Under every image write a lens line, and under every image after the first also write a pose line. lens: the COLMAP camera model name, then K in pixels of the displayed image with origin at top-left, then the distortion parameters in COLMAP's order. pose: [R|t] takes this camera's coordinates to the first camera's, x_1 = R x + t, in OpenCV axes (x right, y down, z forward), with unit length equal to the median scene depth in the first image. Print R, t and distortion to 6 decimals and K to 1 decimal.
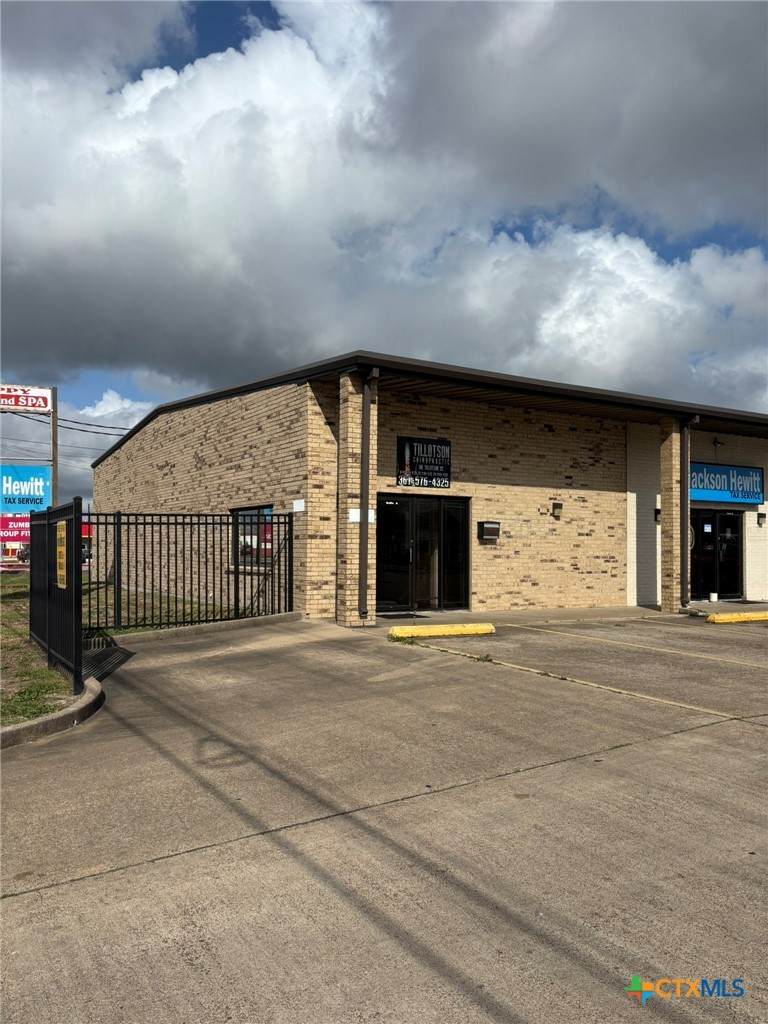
lens RADIAL K [[767.3, 0, 386.4], [0, 767.3, 513.5], [0, 0, 1]] dist [0.000317, -0.001651]
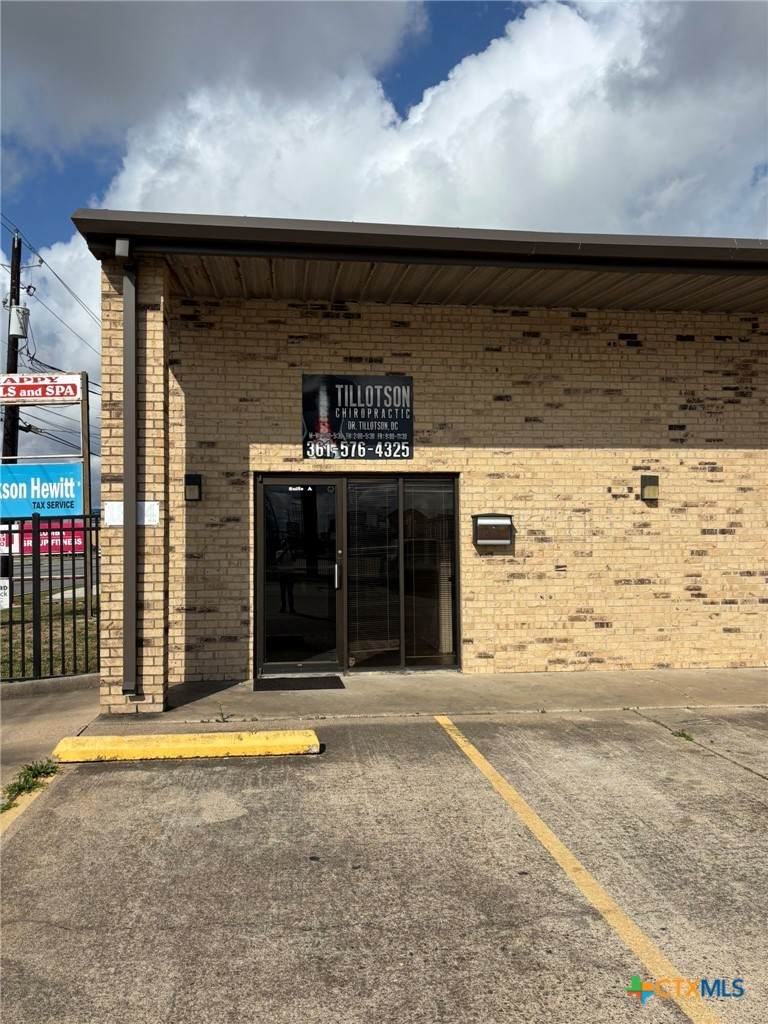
lens RADIAL K [[767.3, 0, 381.3], [0, 767.3, 515.0], [0, 0, 1]] dist [0.000317, -0.001651]
pose [[0.915109, -0.029860, -0.402099, 0.276553], [0.033982, 0.999418, 0.003120, 0.006314], [0.401772, -0.016520, 0.915591, 0.439911]]
